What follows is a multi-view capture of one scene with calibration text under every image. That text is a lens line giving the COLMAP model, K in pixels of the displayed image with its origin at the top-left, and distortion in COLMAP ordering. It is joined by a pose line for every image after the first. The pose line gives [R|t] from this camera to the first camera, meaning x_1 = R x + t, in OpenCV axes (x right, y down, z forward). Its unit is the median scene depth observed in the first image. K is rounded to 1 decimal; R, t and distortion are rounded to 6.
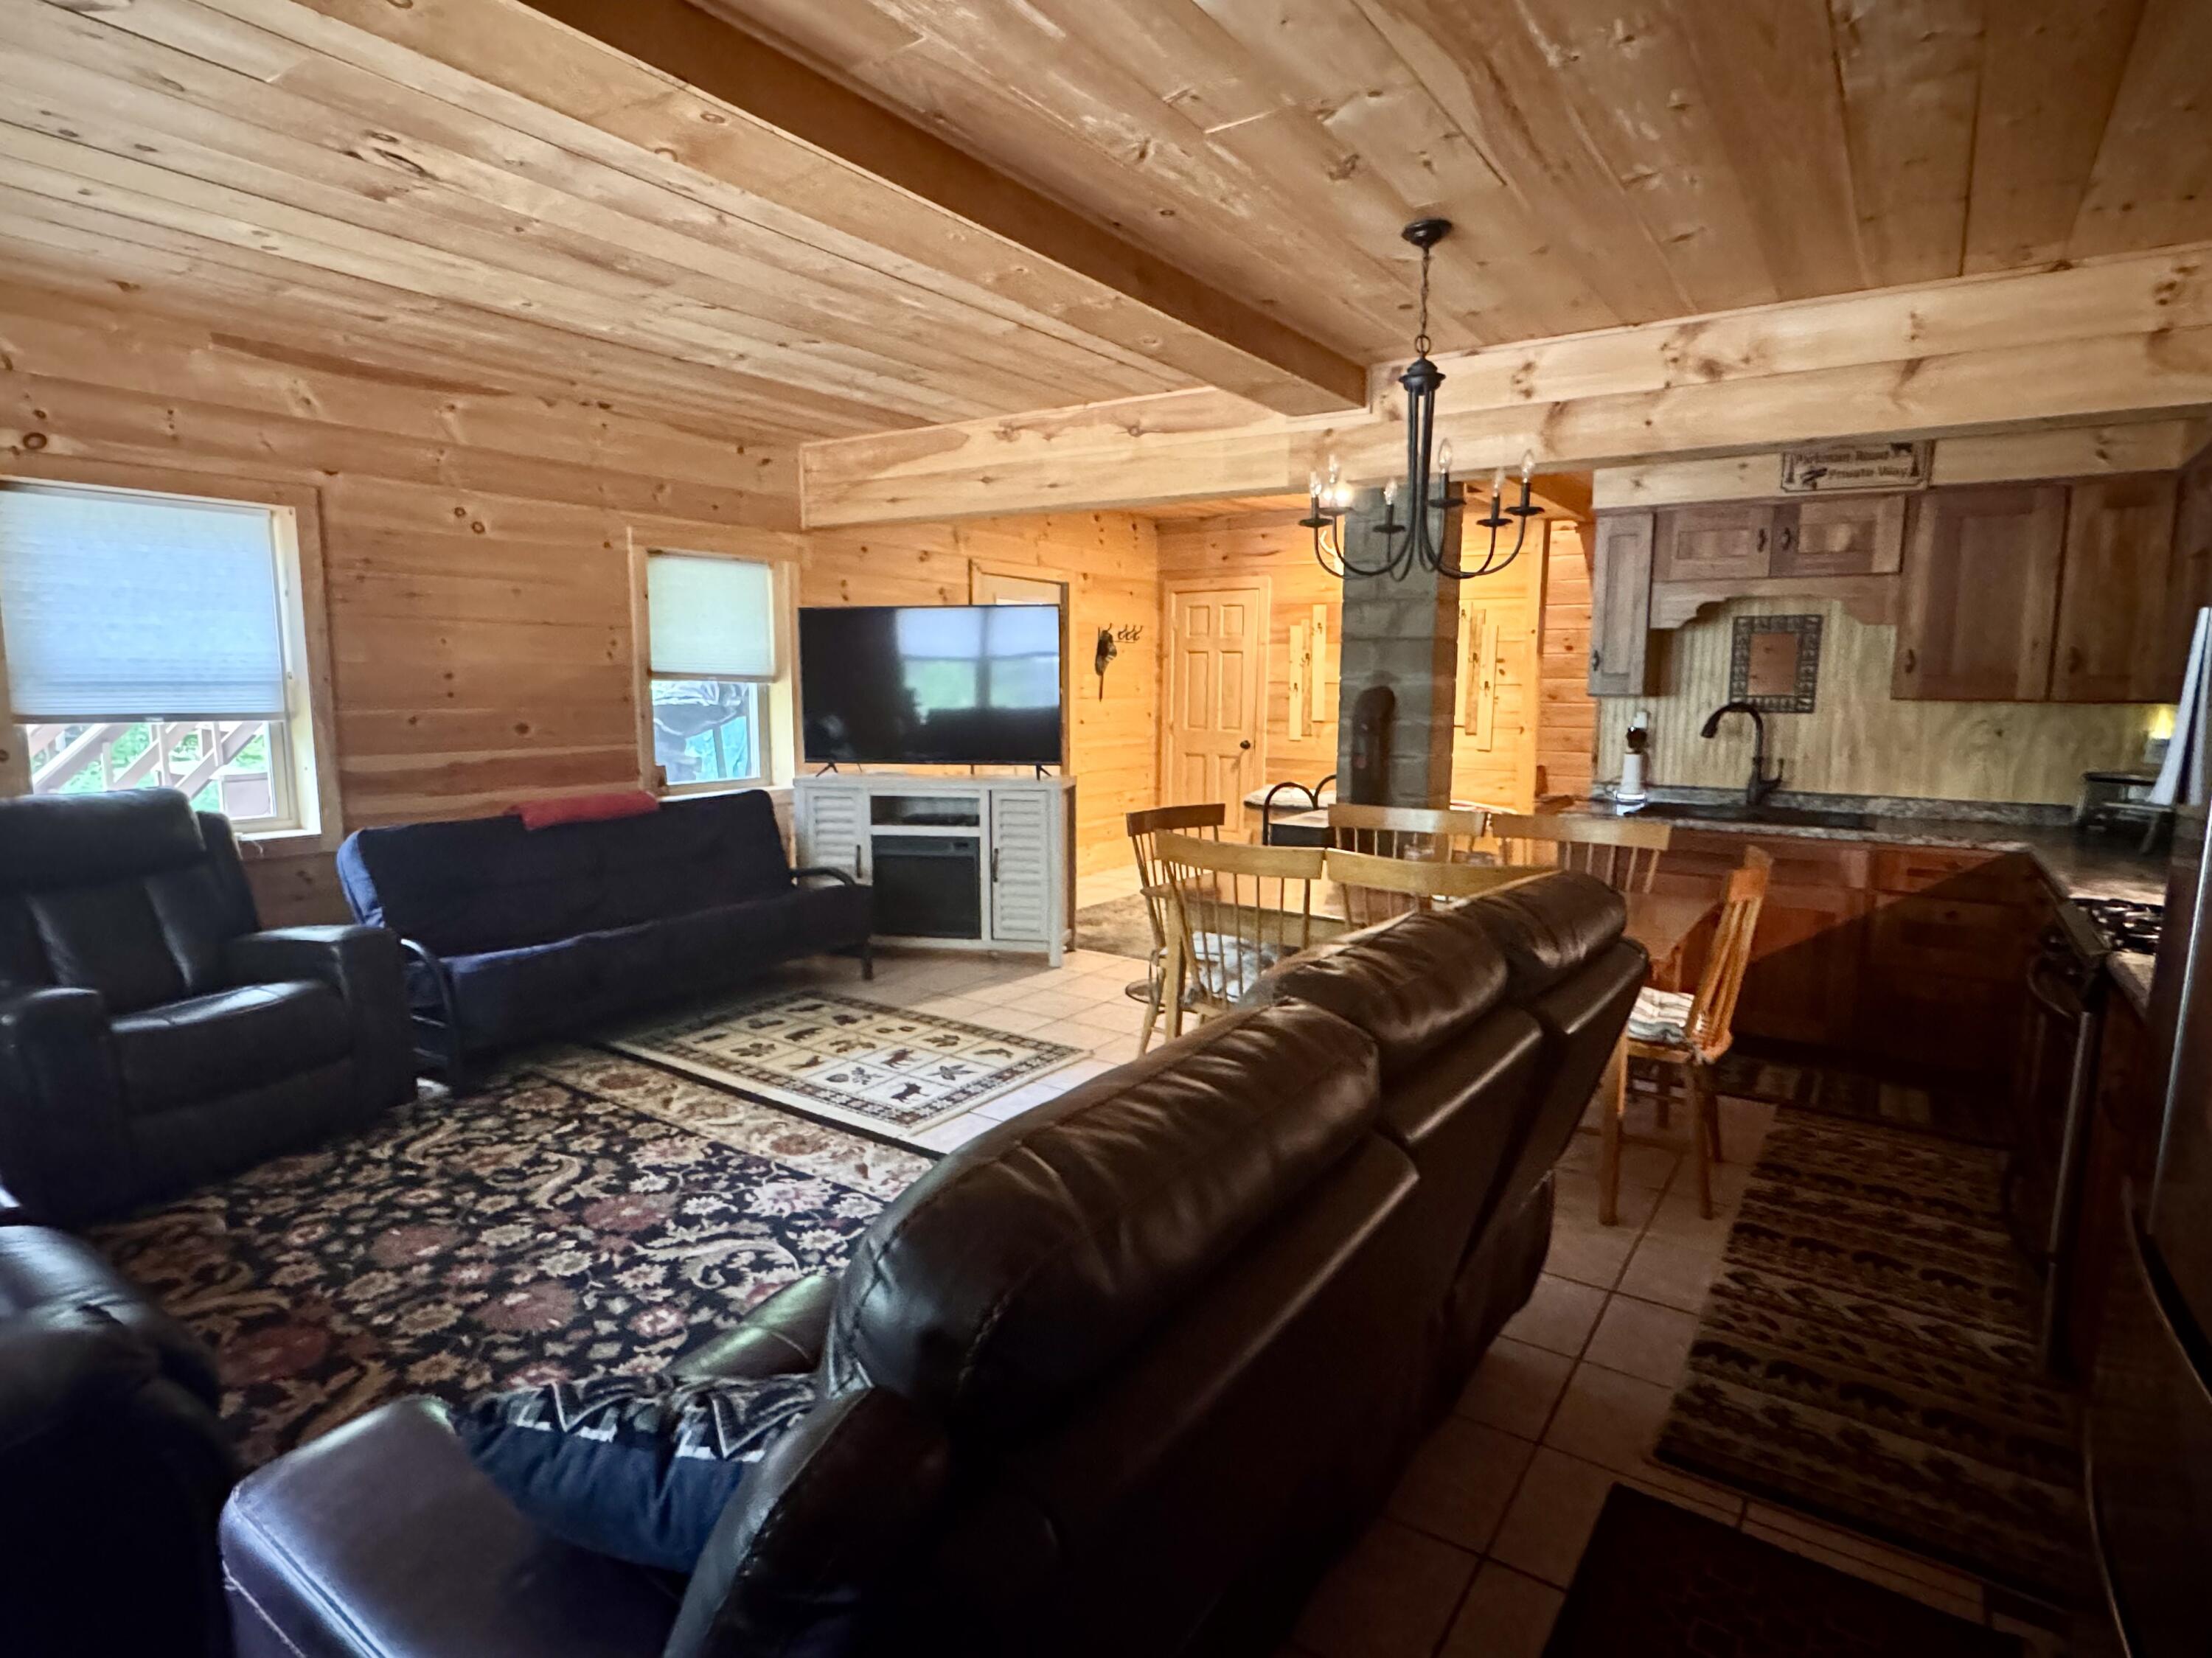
lens RADIAL K [[1172.5, 0, 1078.4], [0, 1172.5, 828.4], [0, 0, 1]] dist [-0.000375, -0.000023]
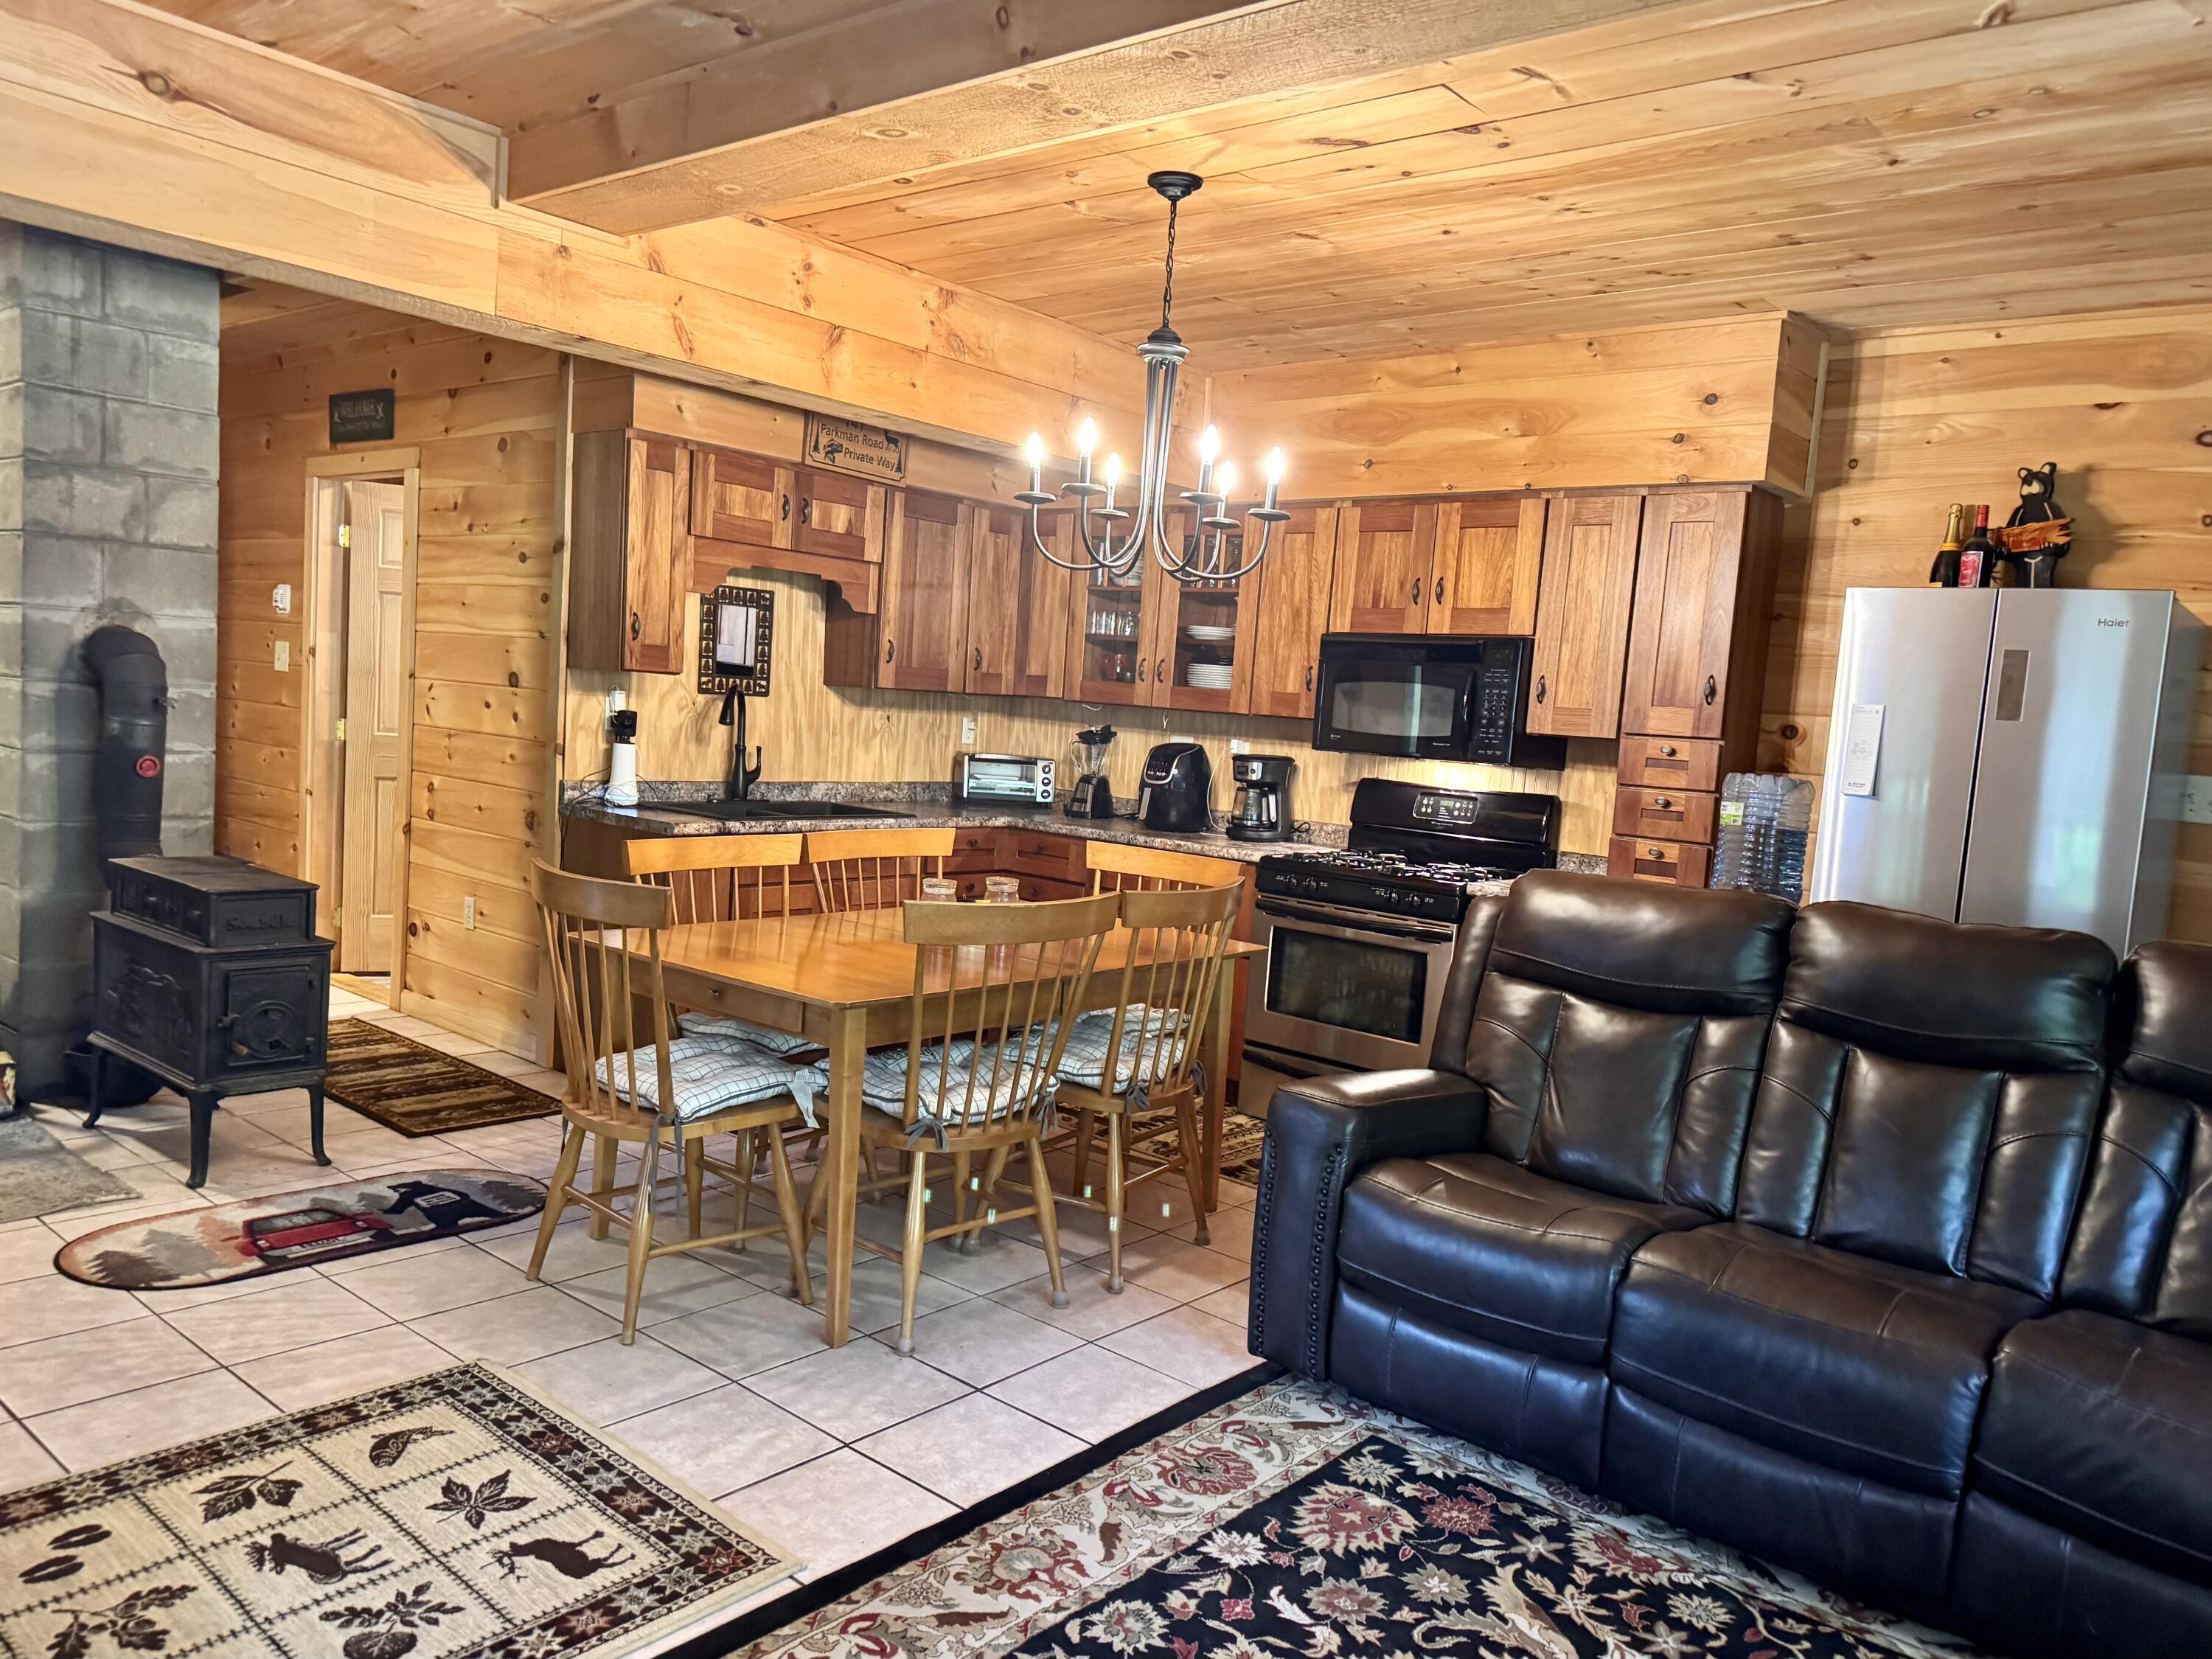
lens RADIAL K [[1607.4, 0, 1105.6], [0, 1607.4, 846.2], [0, 0, 1]] dist [0.071935, -0.099098]
pose [[0.087463, -0.094579, 0.991668, -0.778170], [0.057139, 0.994320, 0.089793, -0.098949], [-0.994528, 0.048809, 0.092370, 0.773391]]
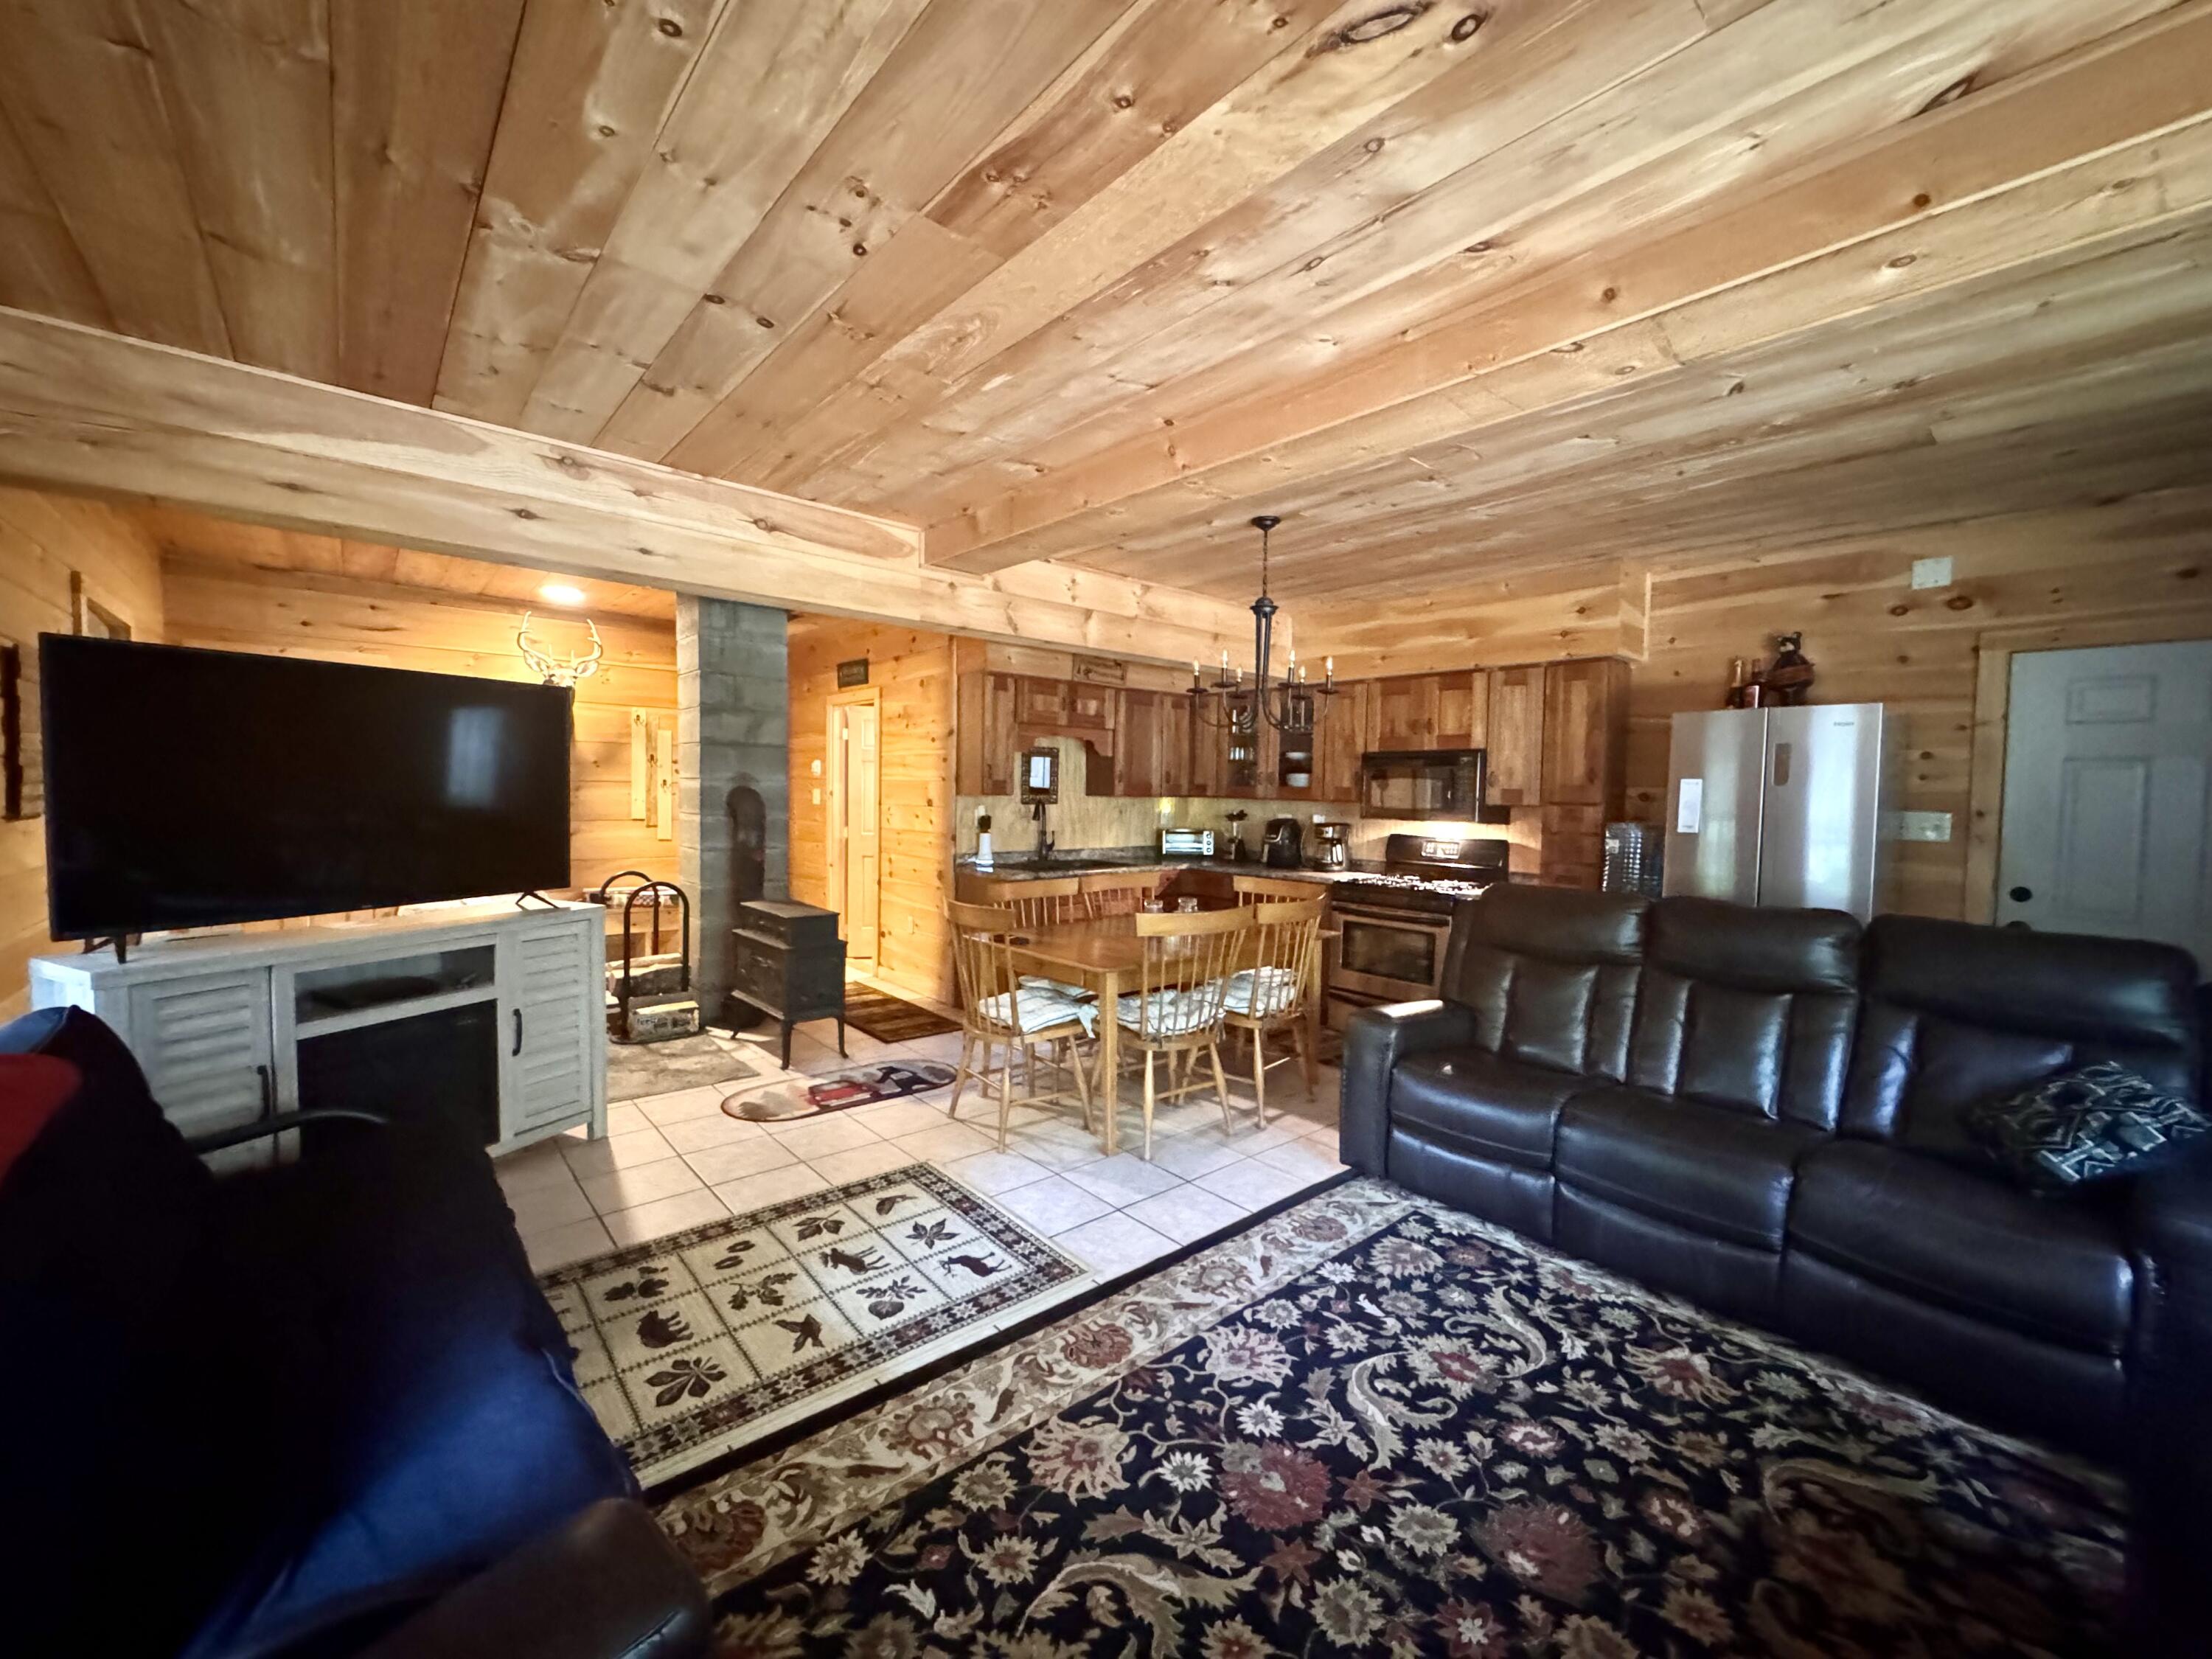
lens RADIAL K [[897.3, 0, 1101.1], [0, 897.3, 824.0], [0, 0, 1]] dist [-0.000621, -0.000300]
pose [[0.238300, -0.042279, 0.970271, -0.805436], [0.107056, 0.994107, 0.017025, -0.105526], [-0.965273, 0.099816, 0.241422, 0.771887]]
